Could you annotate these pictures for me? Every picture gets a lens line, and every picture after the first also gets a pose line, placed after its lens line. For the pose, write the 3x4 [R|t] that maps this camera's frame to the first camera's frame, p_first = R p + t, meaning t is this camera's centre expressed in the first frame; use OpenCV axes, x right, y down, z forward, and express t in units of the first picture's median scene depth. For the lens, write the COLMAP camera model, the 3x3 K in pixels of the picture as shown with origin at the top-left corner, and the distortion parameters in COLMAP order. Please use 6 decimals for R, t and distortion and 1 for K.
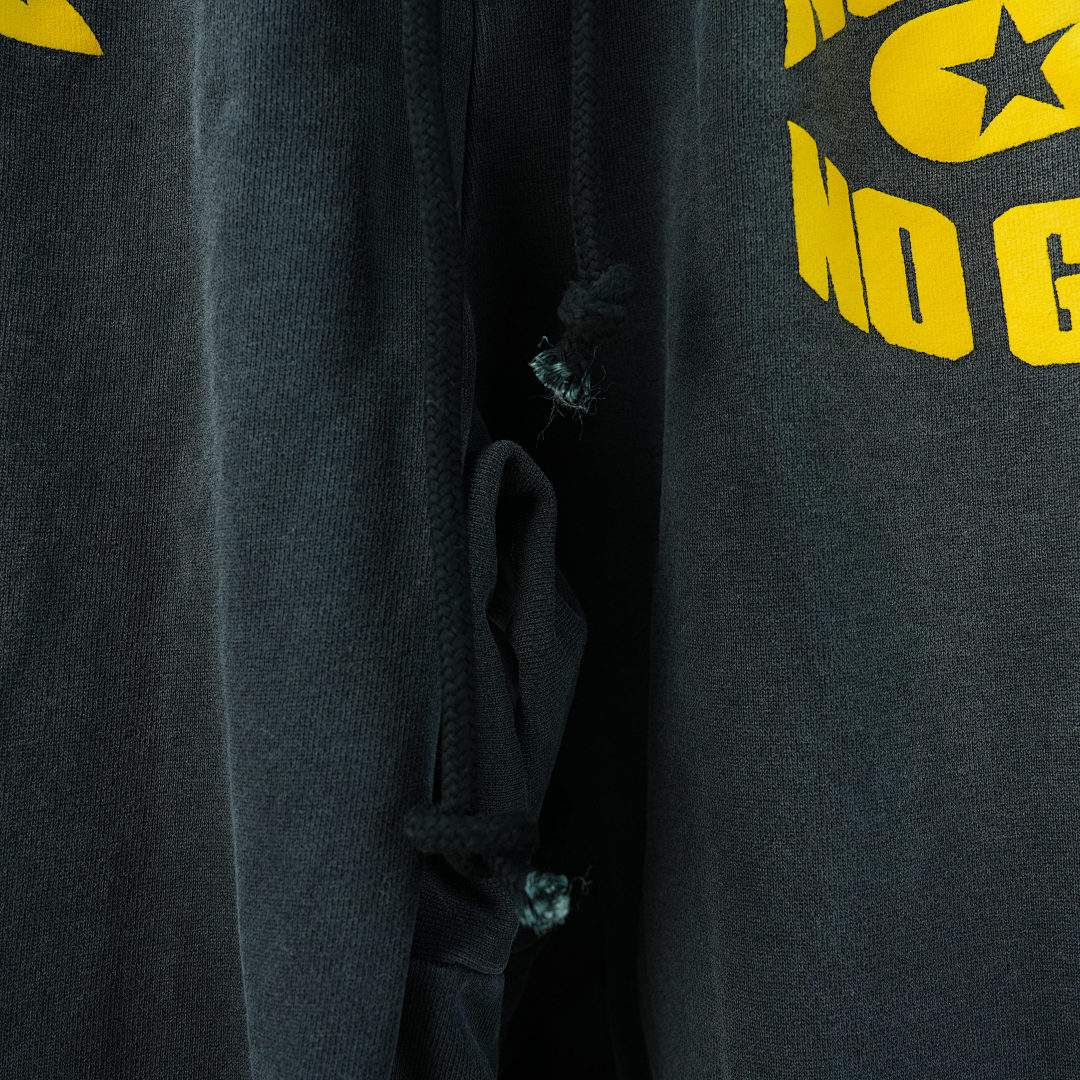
lens RADIAL K [[1223.8, 0, 540.0], [0, 1223.8, 540.0], [0, 0, 1]] dist [-0.004761, 0.007276]
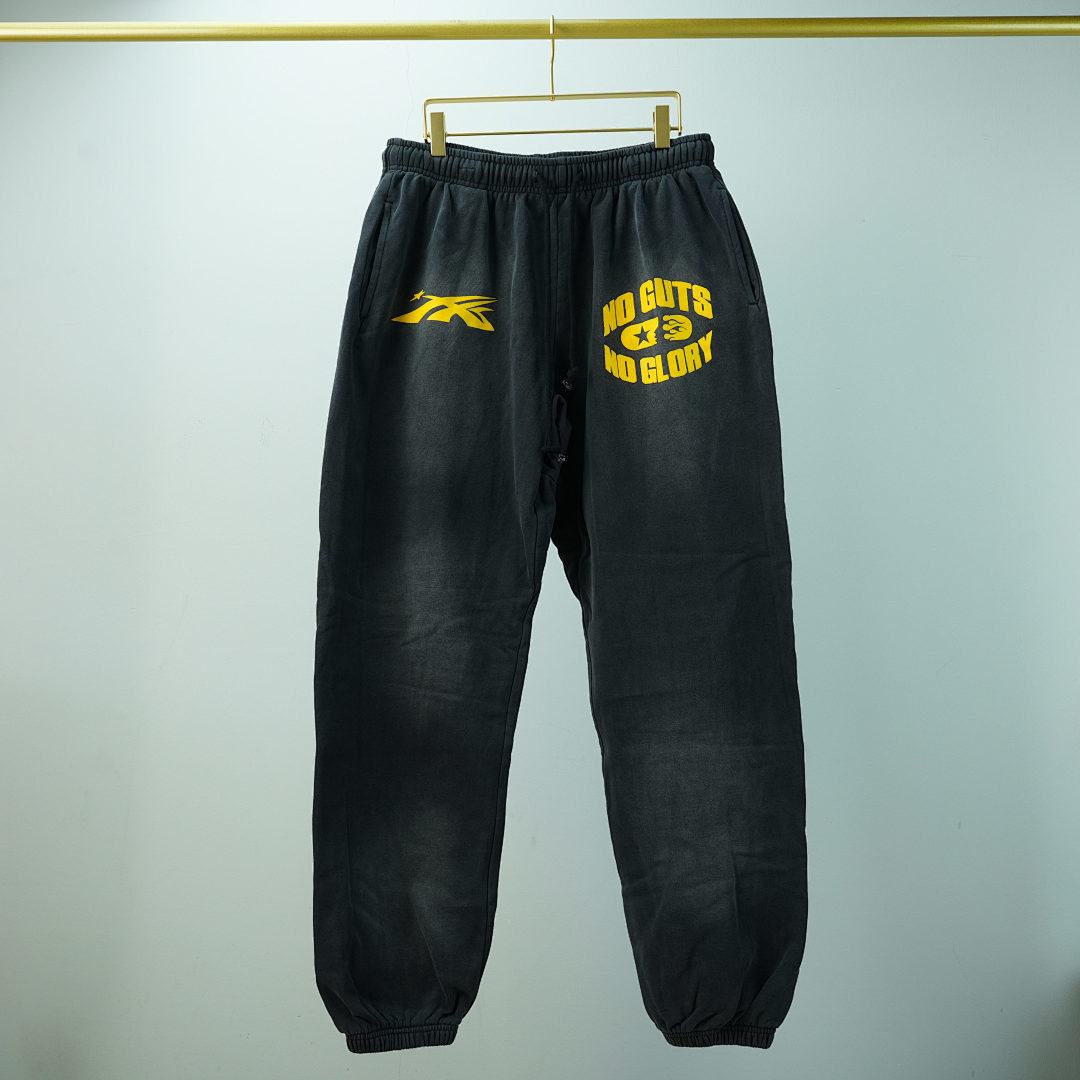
lens RADIAL K [[1223.8, 0, 540.0], [0, 1223.8, 540.0], [0, 0, 1]] dist [-0.004761, 0.007276]
pose [[0.996736, 0.025306, -0.076657, 0.379259], [-0.028931, 0.998497, -0.046554, 0.966282], [0.075363, 0.048620, 0.995970, -5.254967]]
